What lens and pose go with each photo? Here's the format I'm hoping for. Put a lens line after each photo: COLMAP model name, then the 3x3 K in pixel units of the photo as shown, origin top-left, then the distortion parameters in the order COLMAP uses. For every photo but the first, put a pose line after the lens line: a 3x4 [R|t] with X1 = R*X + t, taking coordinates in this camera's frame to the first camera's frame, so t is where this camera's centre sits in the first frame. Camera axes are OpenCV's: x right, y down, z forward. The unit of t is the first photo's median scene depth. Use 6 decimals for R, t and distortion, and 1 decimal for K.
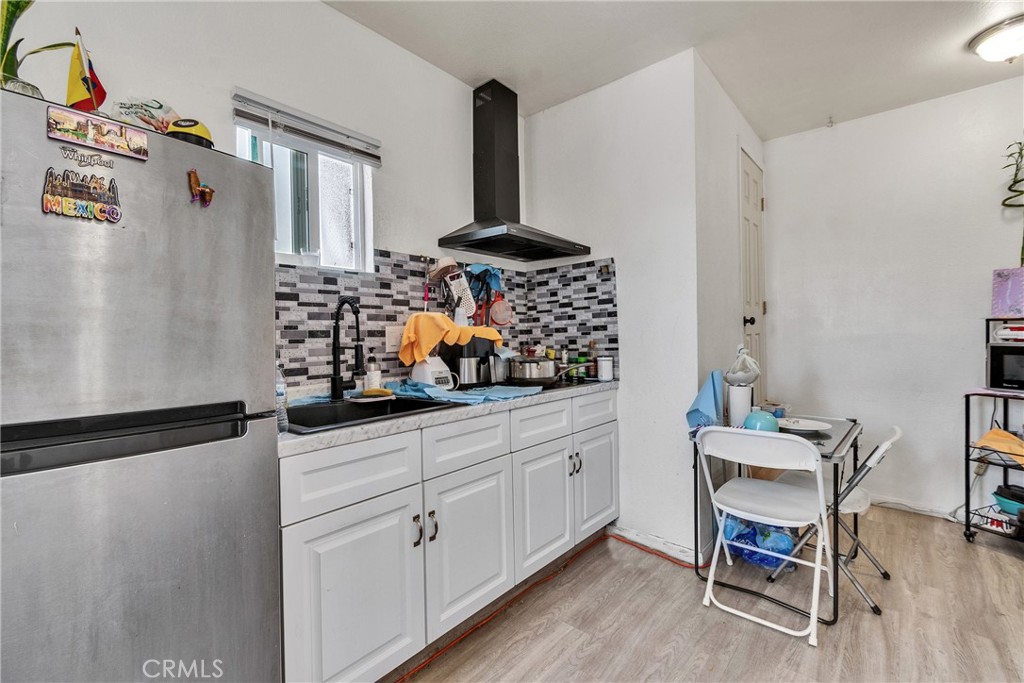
lens RADIAL K [[450.3, 0, 512.9], [0, 450.3, 345.3], [0, 0, 1]] dist [0.004141, -0.001837]
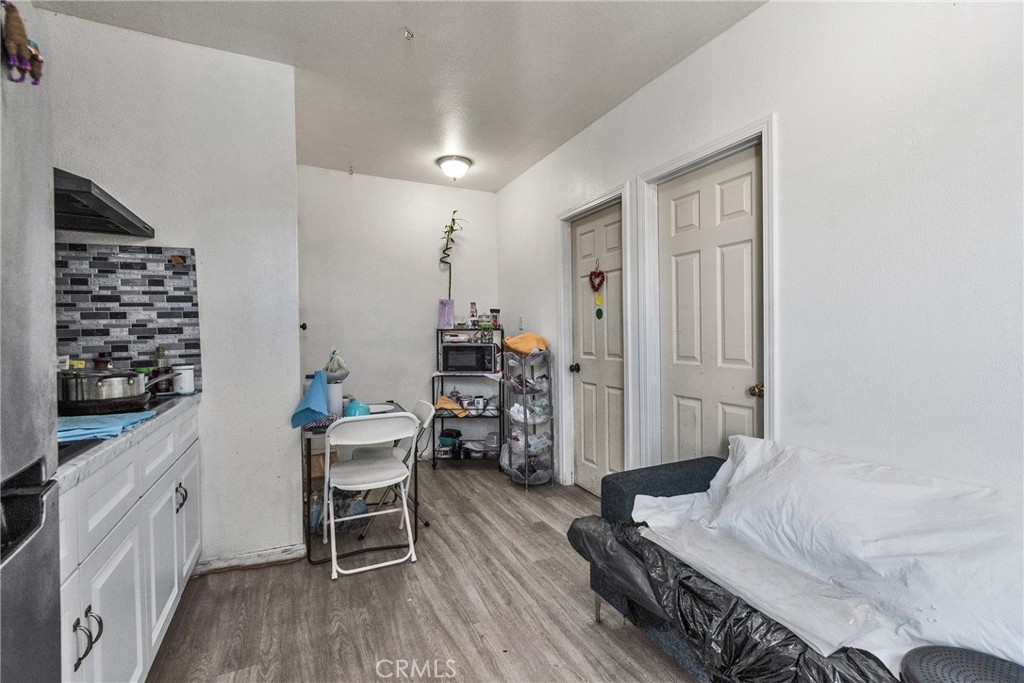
lens RADIAL K [[450.3, 0, 514.2], [0, 450.3, 348.8], [0, 0, 1]] dist [0.004141, -0.001837]
pose [[0.397428, -0.018444, 0.917448, -0.333694], [0.023742, 0.999670, 0.009812, 0.001673], [-0.917326, 0.017883, 0.397735, 0.105776]]
